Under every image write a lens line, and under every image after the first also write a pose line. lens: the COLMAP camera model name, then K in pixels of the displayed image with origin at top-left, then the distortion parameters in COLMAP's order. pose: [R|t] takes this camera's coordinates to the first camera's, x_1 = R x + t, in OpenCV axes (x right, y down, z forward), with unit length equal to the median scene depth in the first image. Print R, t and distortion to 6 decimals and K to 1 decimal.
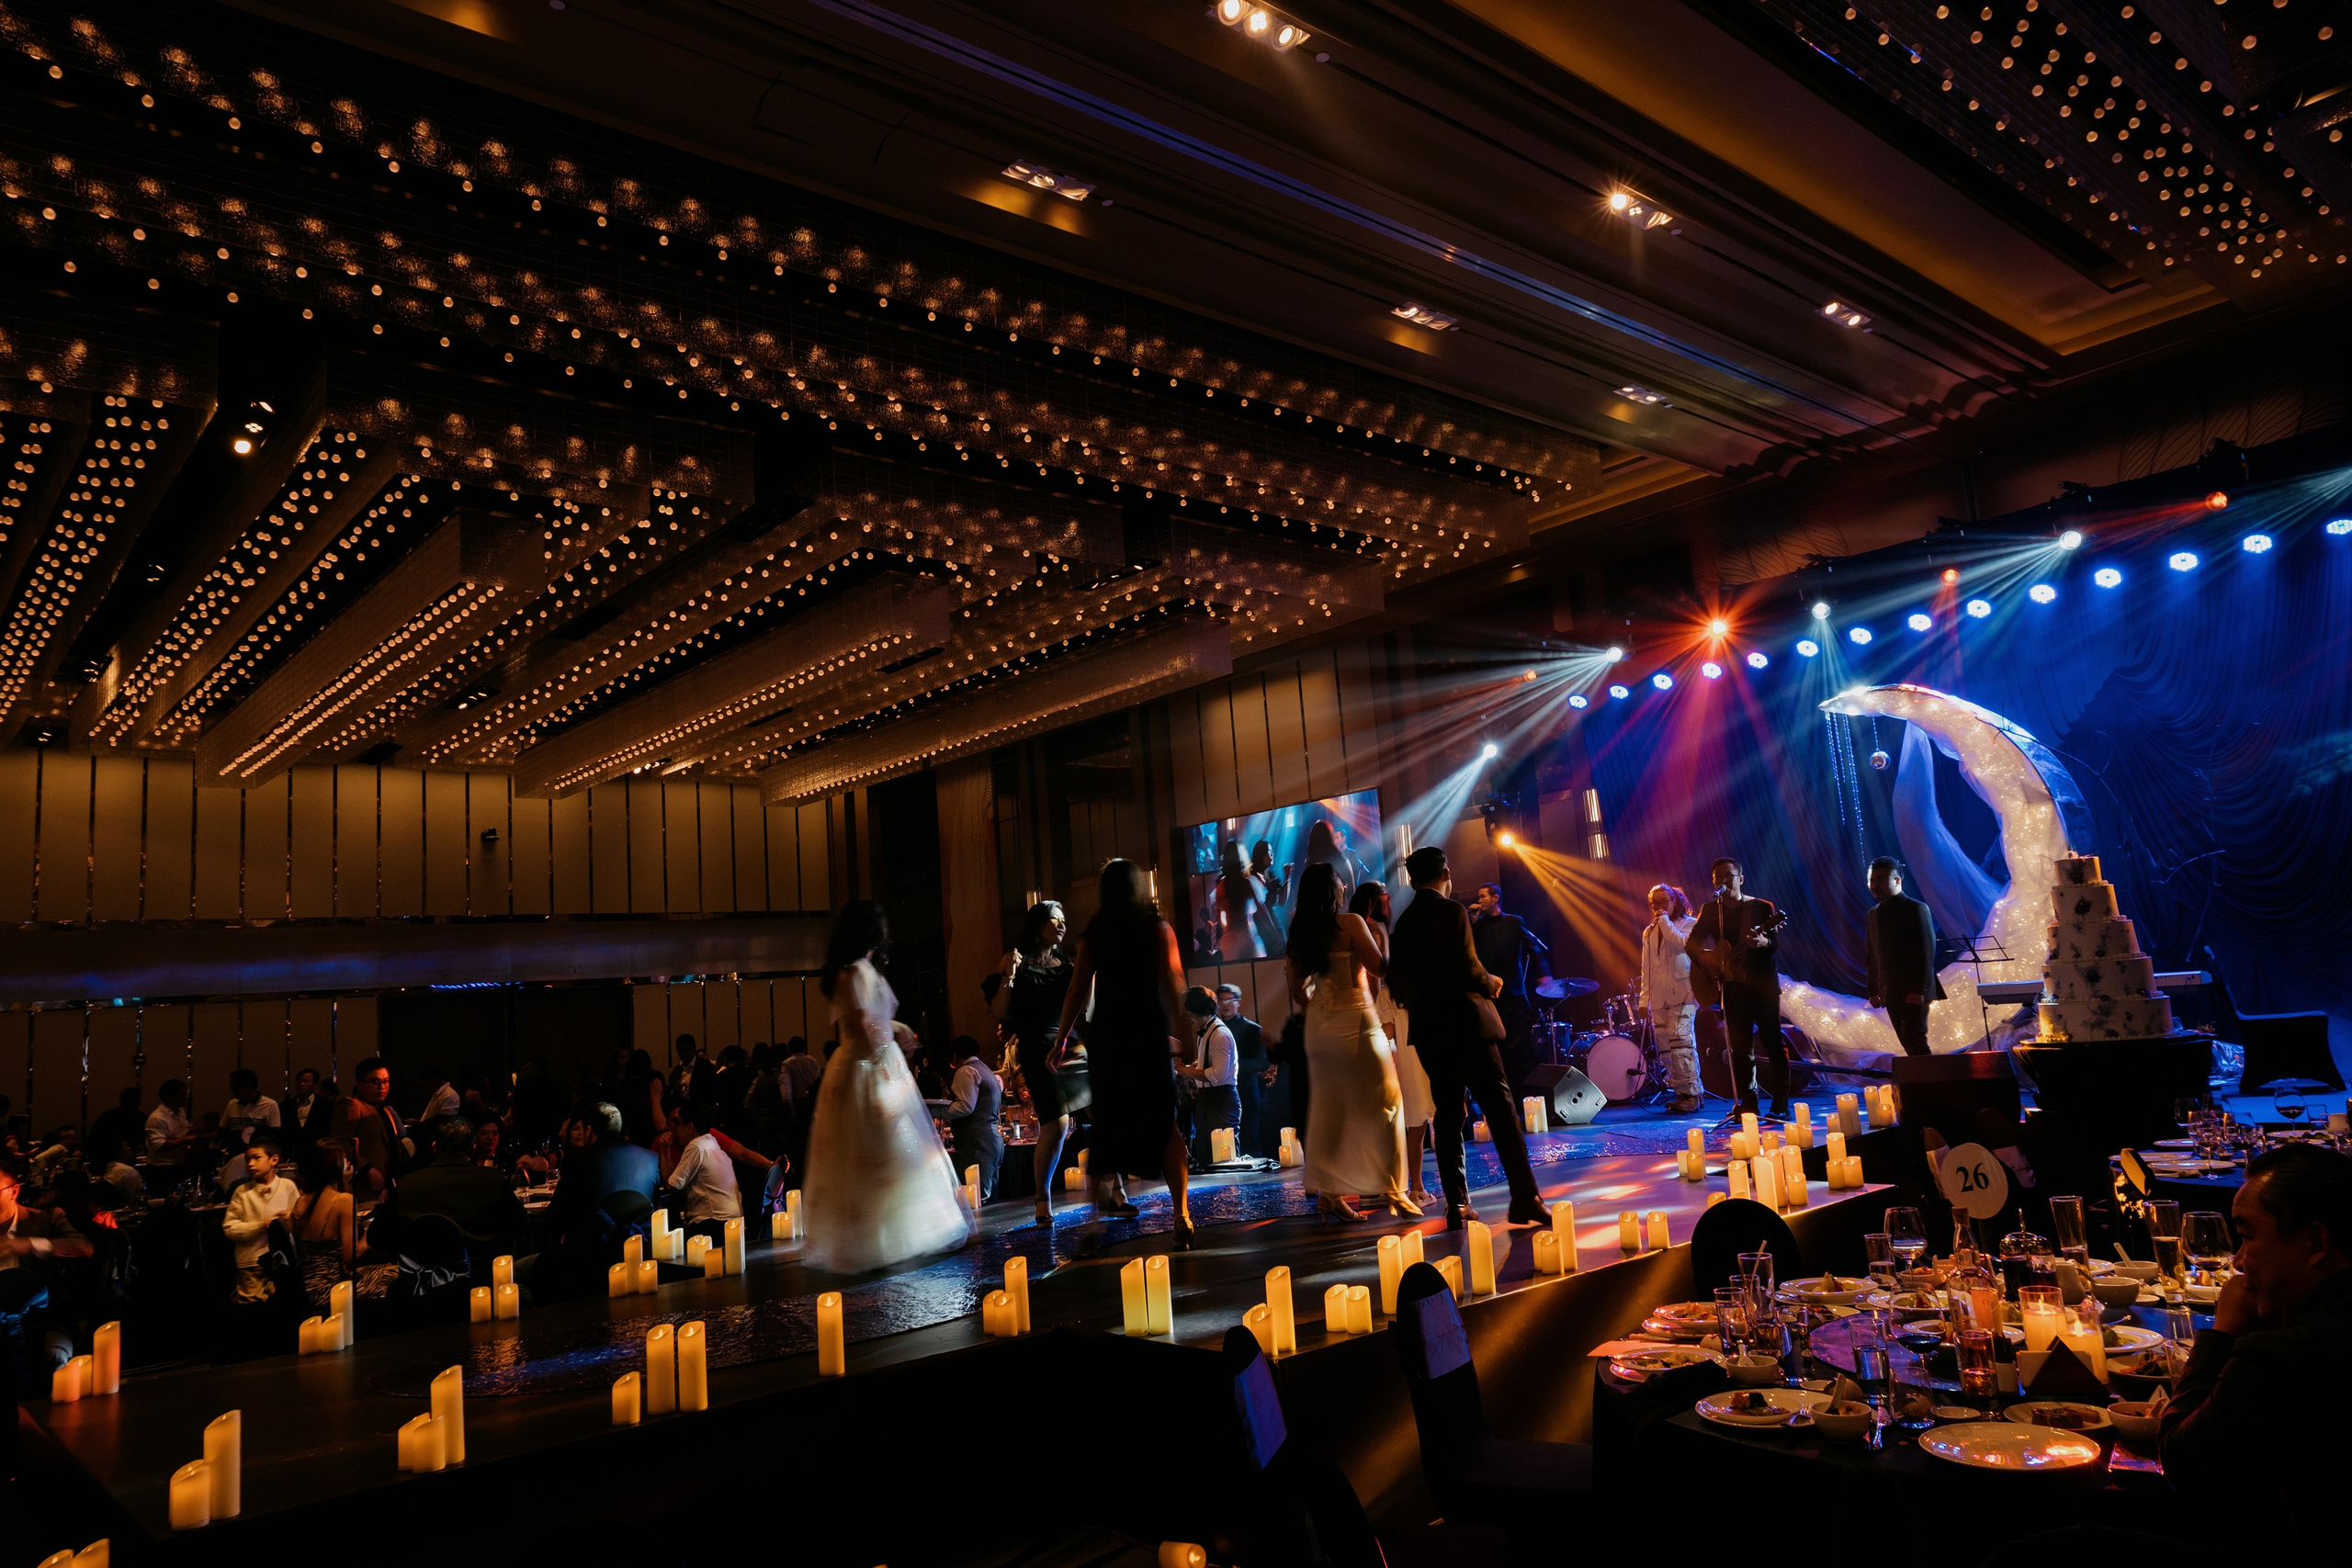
lens RADIAL K [[1577.1, 0, 1168.2], [0, 1577.1, 781.4], [0, 0, 1]] dist [0.033586, 0.000920]
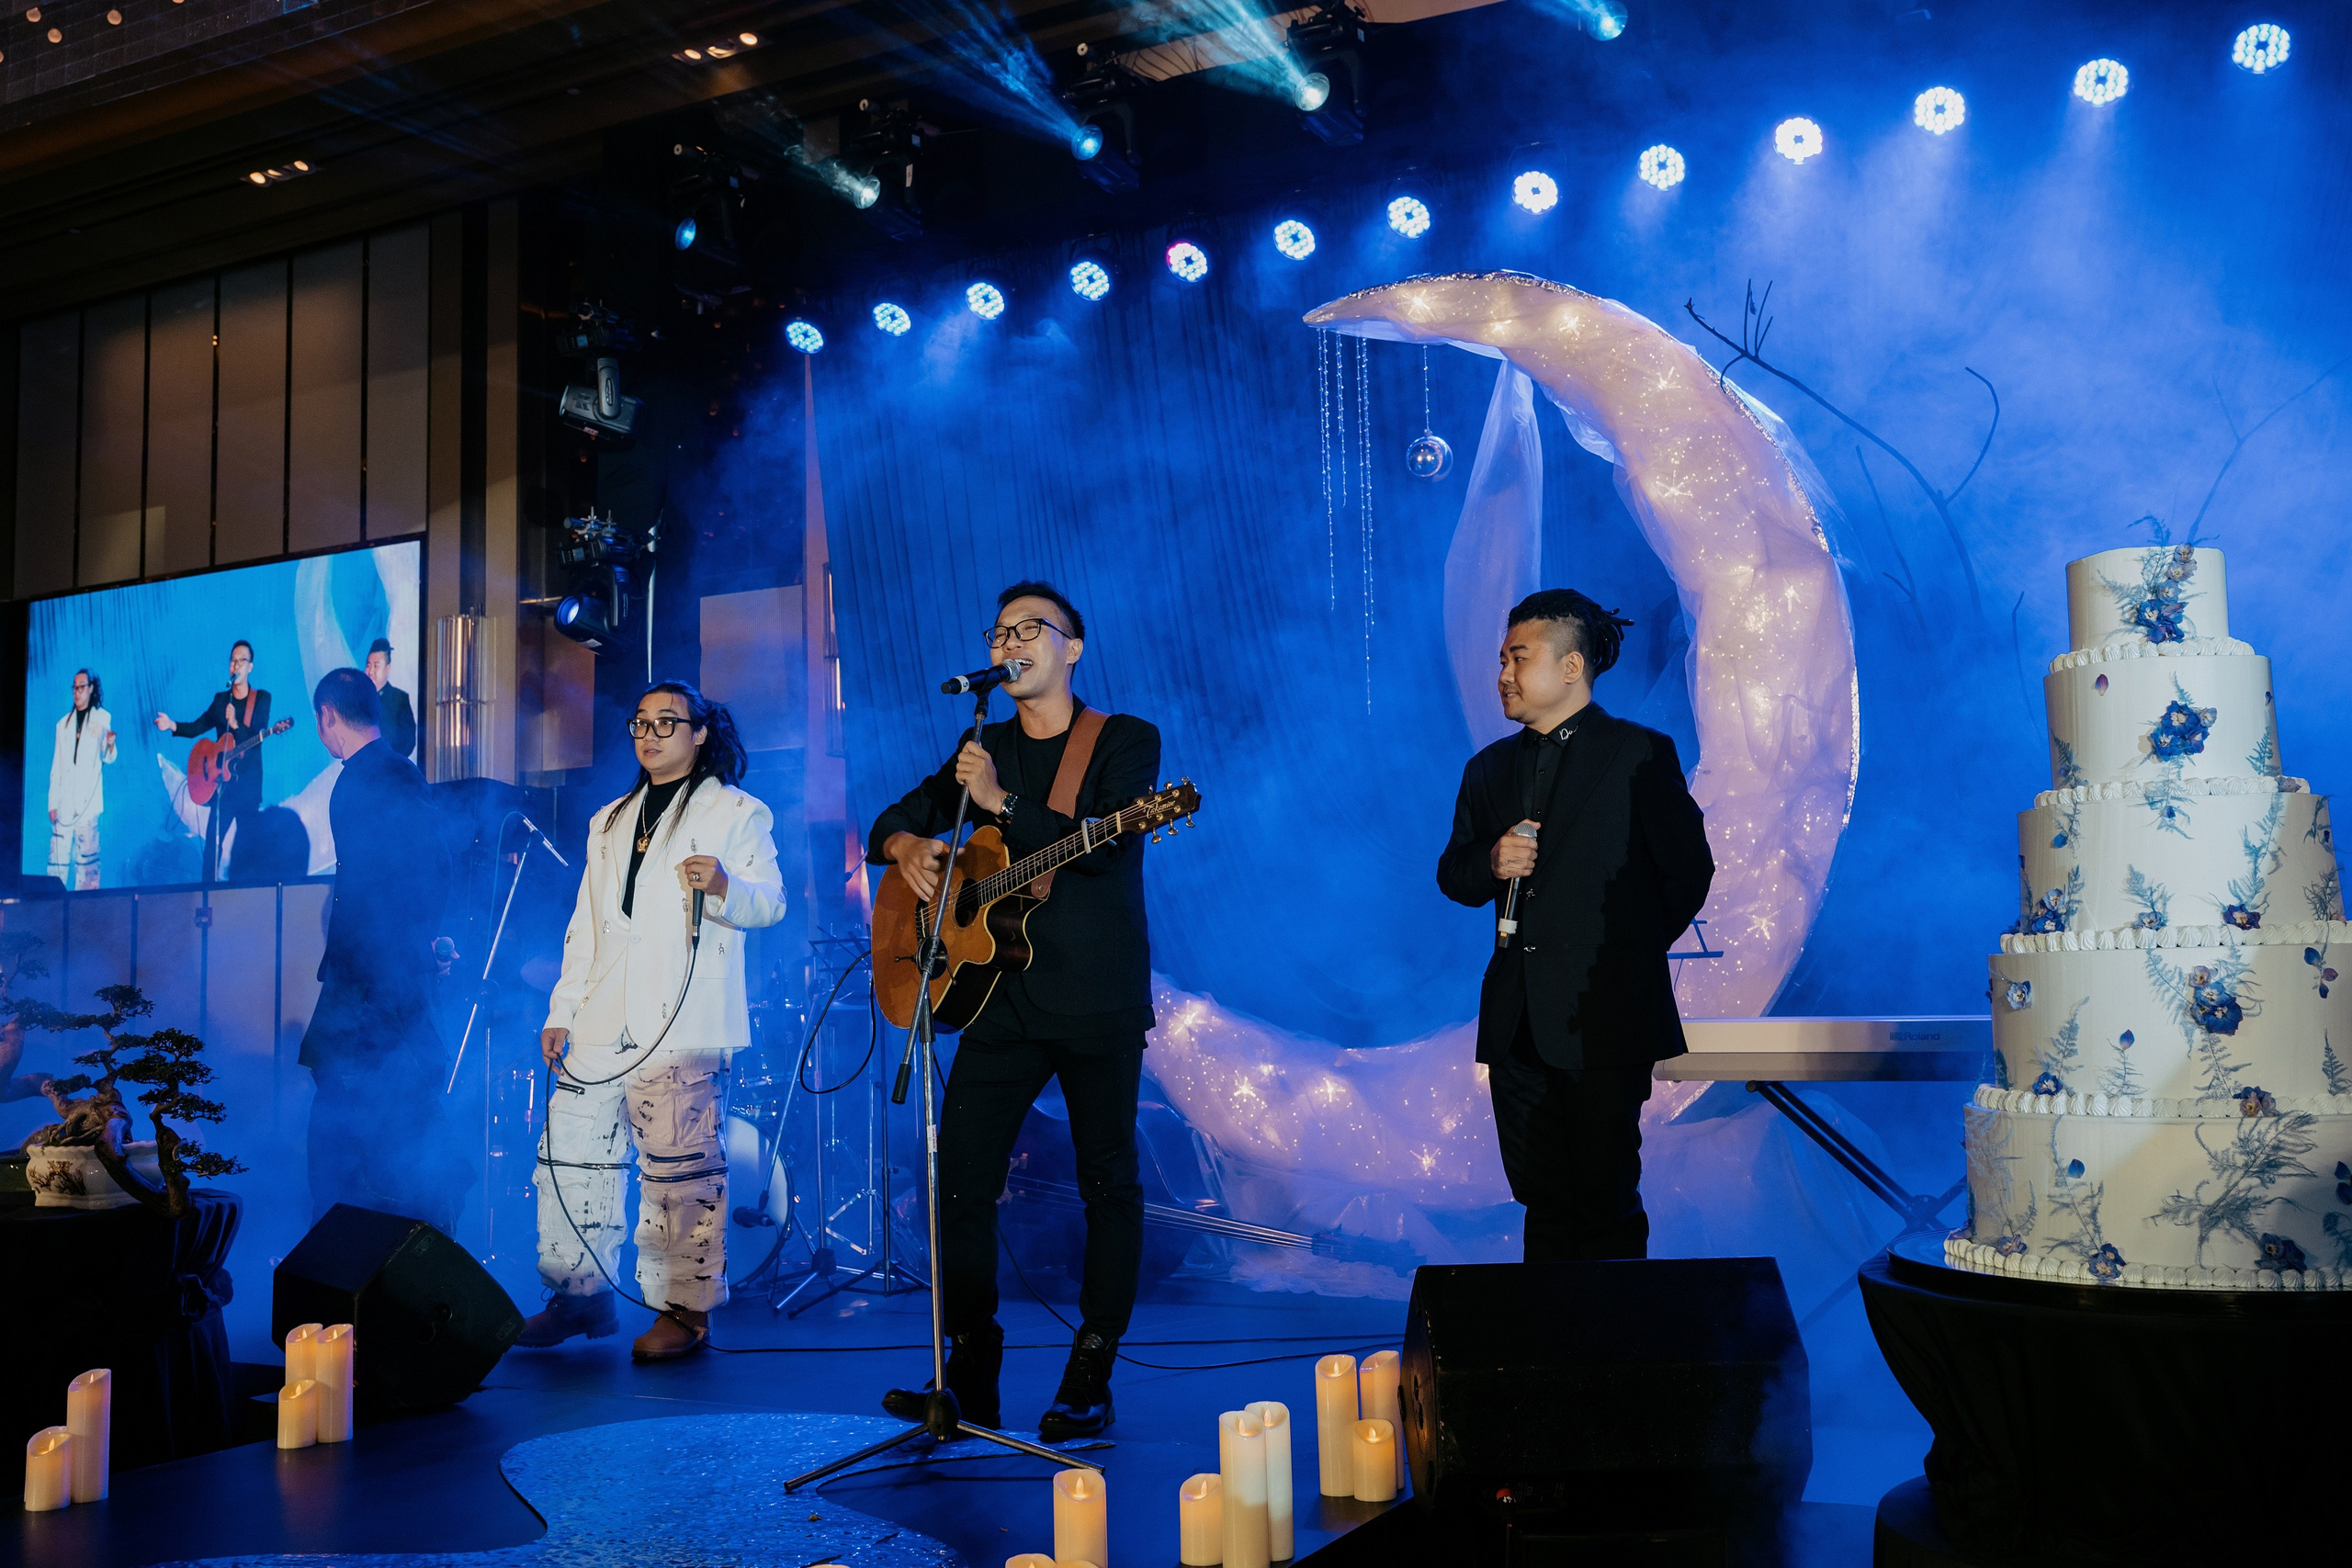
lens RADIAL K [[2307.1, 0, 1178.0], [0, 2307.1, 782.6], [0, 0, 1]] dist [-0.011633, 0.000000]
pose [[0.940551, 0.083318, 0.329276, 0.213975], [-0.096761, 0.995003, 0.024620, 0.063992], [-0.325579, -0.055017, 0.943913, 0.491469]]
